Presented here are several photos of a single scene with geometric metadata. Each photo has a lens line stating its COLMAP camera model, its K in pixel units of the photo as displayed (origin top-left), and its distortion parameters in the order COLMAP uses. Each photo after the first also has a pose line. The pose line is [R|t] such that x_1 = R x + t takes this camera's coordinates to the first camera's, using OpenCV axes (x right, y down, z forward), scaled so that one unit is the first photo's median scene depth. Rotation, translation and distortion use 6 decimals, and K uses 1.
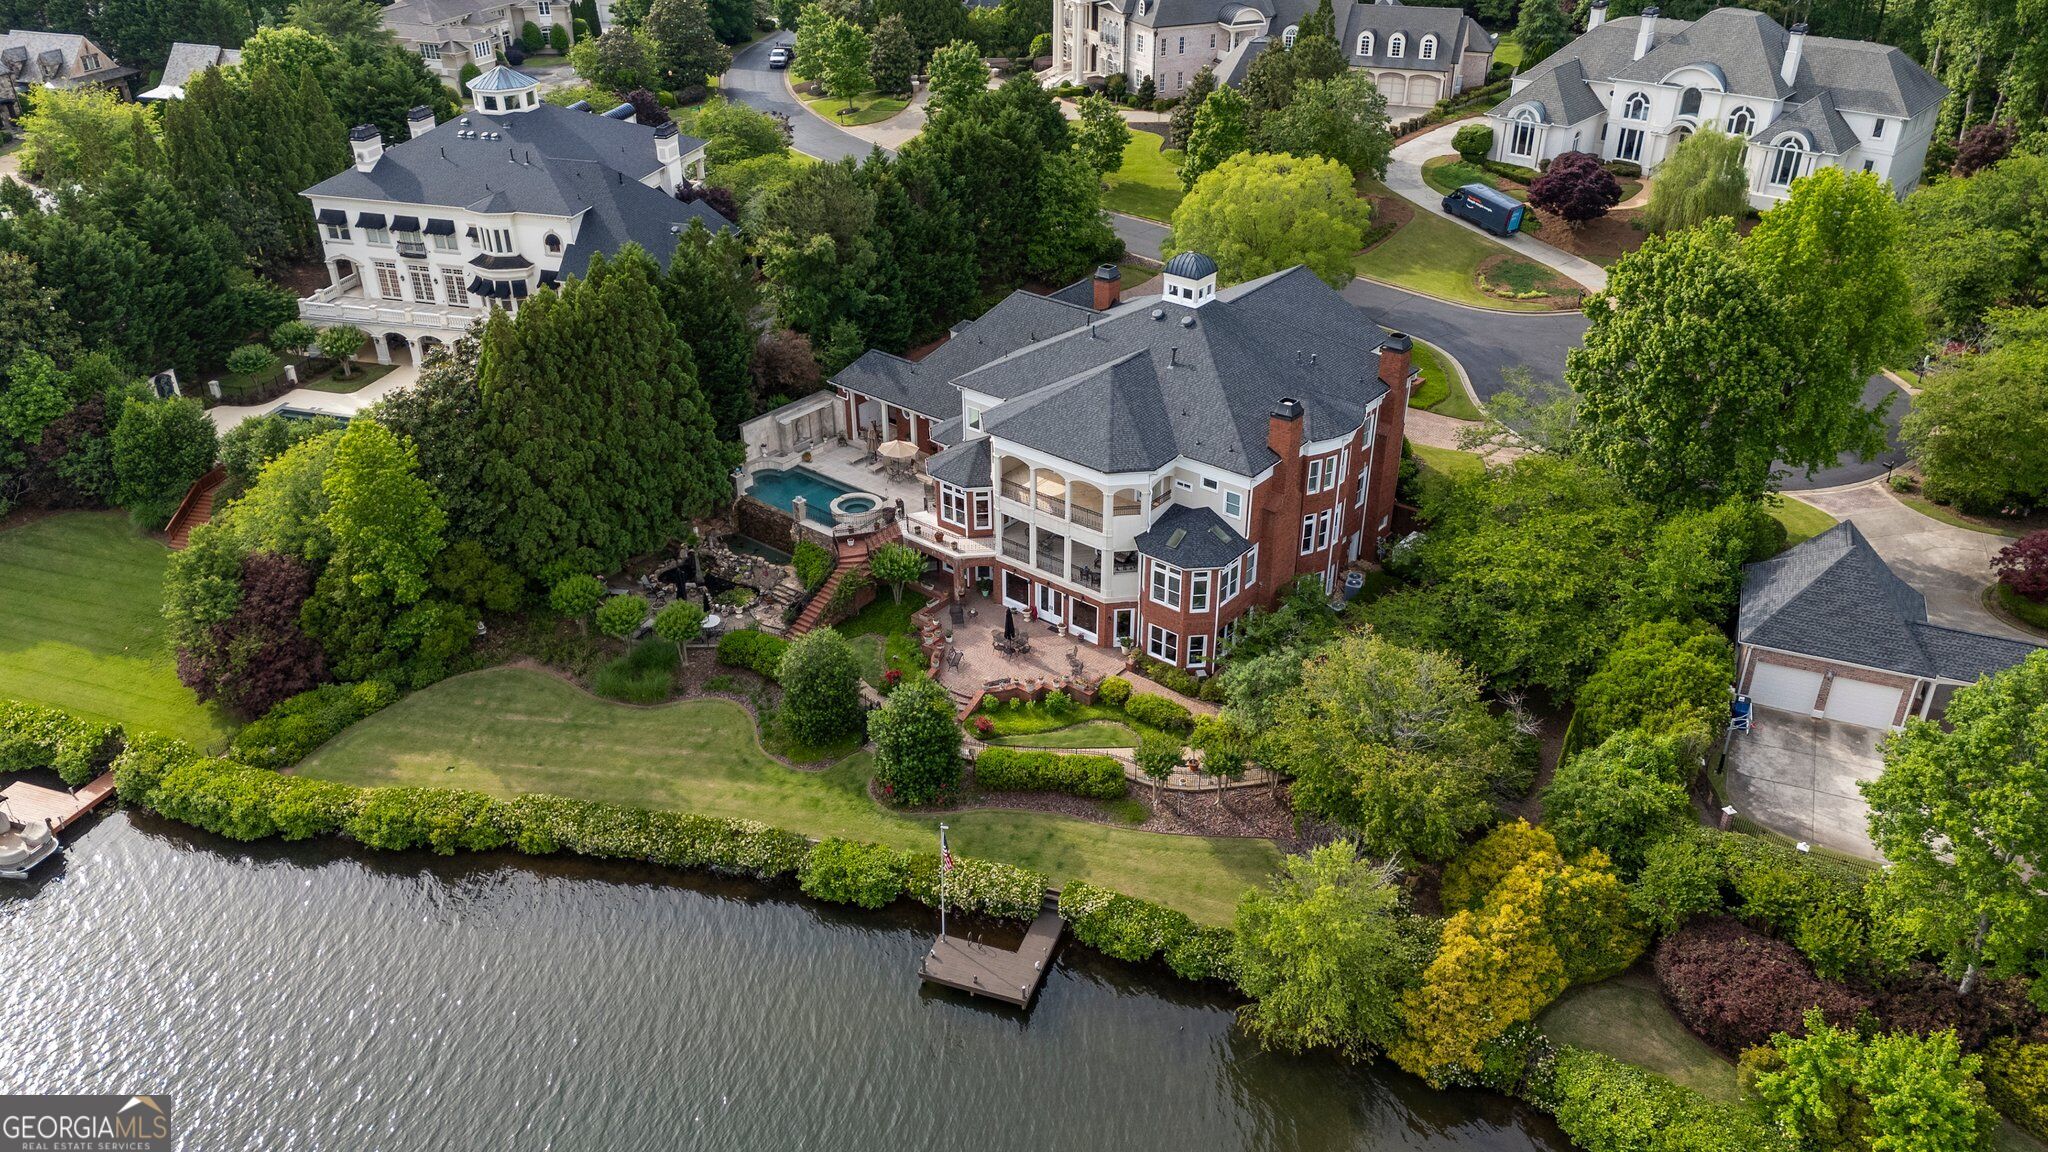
lens RADIAL K [[1518.3, 0, 1025.6], [0, 1518.3, 560.4], [0, 0, 1]] dist [0.179192, -0.392294]
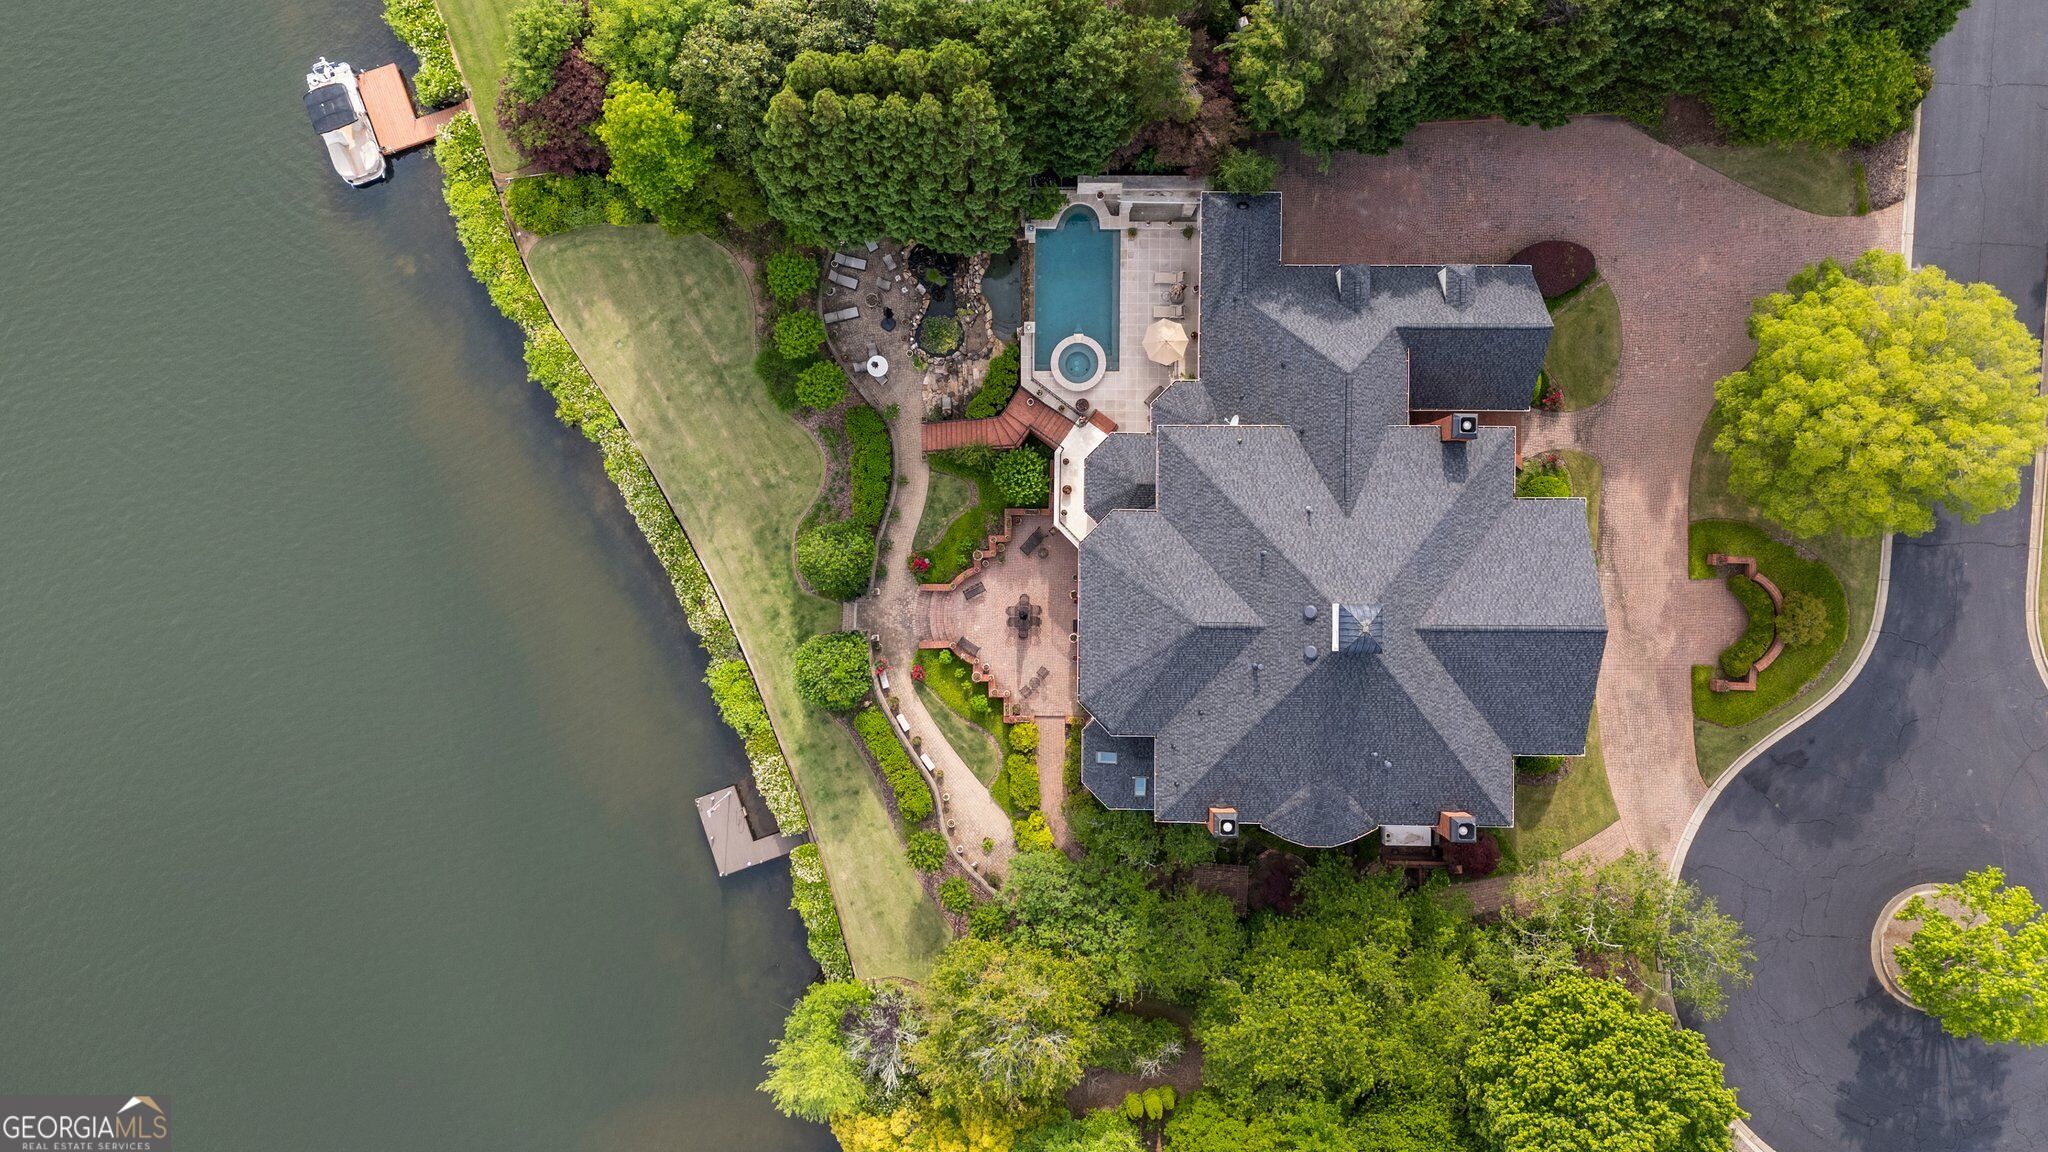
lens RADIAL K [[1495.4, 0, 1025.5], [0, 1495.4, 571.5], [0, 0, 1]] dist [0.163071, -0.392940]
pose [[0.626434, 0.779473, 0.001634, -0.035226], [-0.379774, 0.303378, 0.873919, -0.875392], [0.680700, -0.548073, 0.486069, 0.497425]]
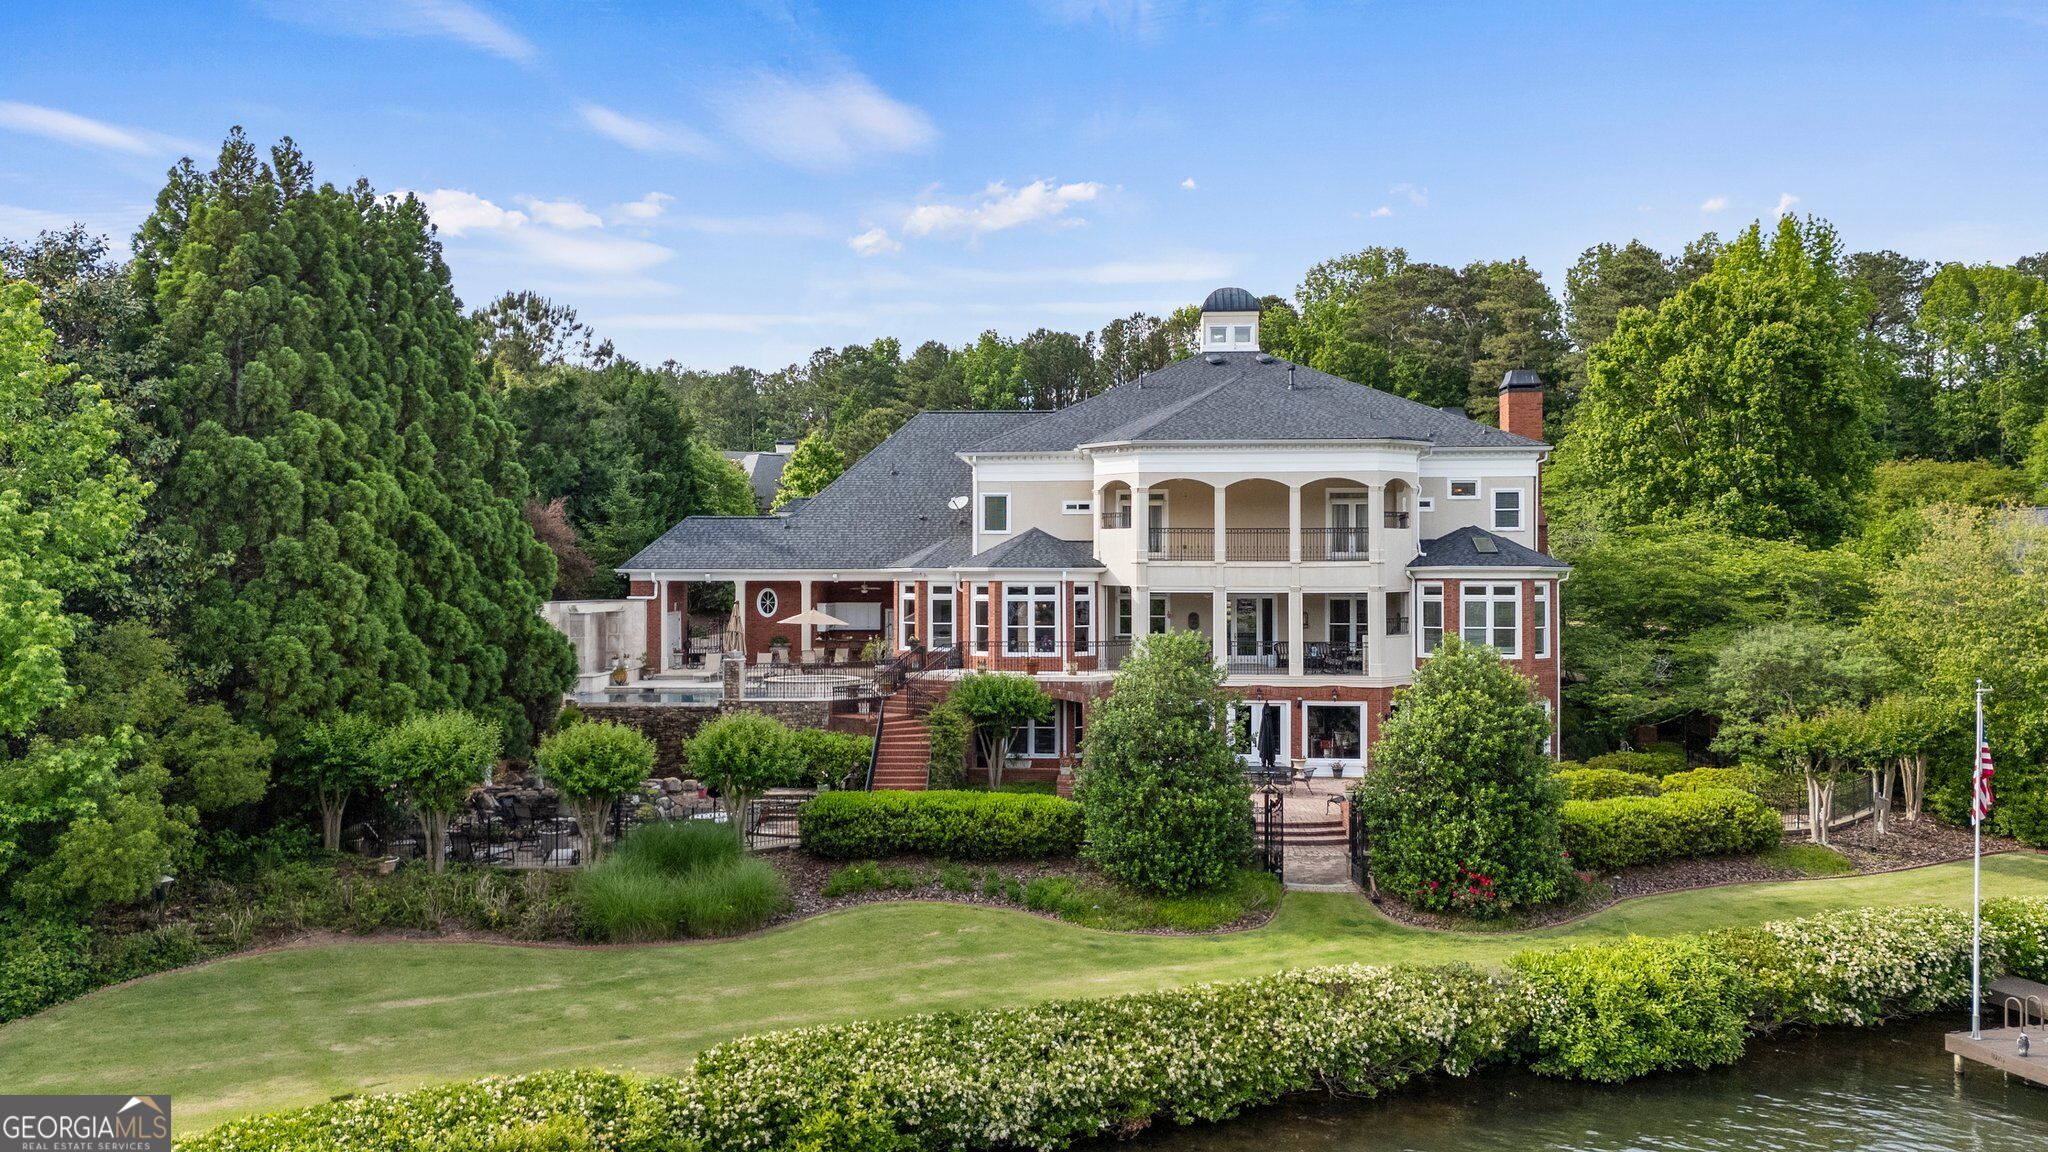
lens RADIAL K [[1523.2, 0, 1028.2], [0, 1523.2, 562.2], [0, 0, 1]] dist [0.095244, -0.116104]
pose [[0.810952, 0.011379, 0.585002, -0.402878], [0.280916, 0.869473, -0.406329, 0.186144], [-0.513267, 0.493850, 0.701904, 0.610753]]
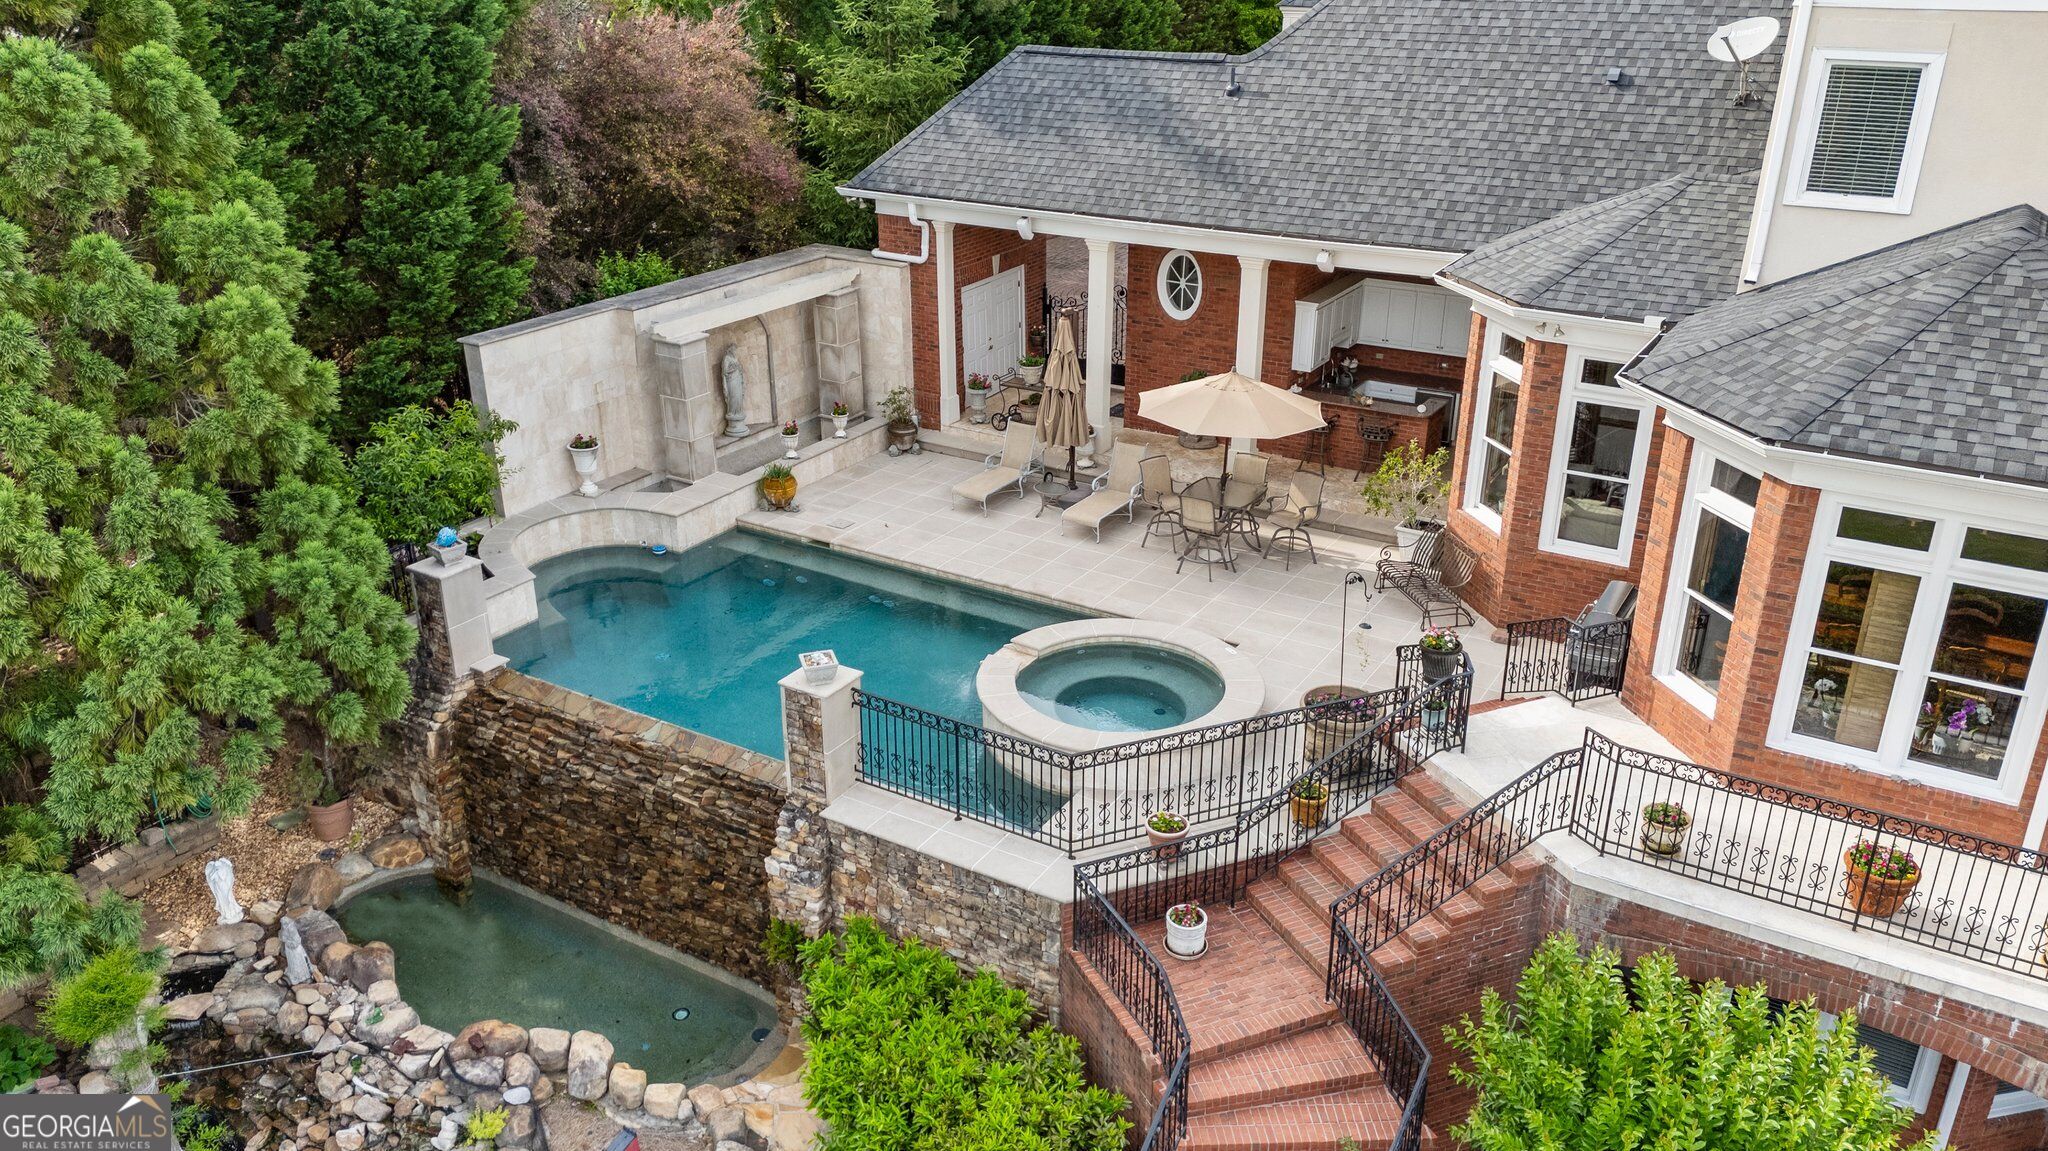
lens RADIAL K [[1508.4, 0, 1017.7], [0, 1508.4, 574.6], [0, 0, 1]] dist [0.088017, -0.093059]
pose [[0.991816, -0.050777, 0.117147, -0.157370], [0.061707, 0.993878, -0.091640, -0.036885], [-0.111776, 0.098118, 0.988878, 0.900131]]
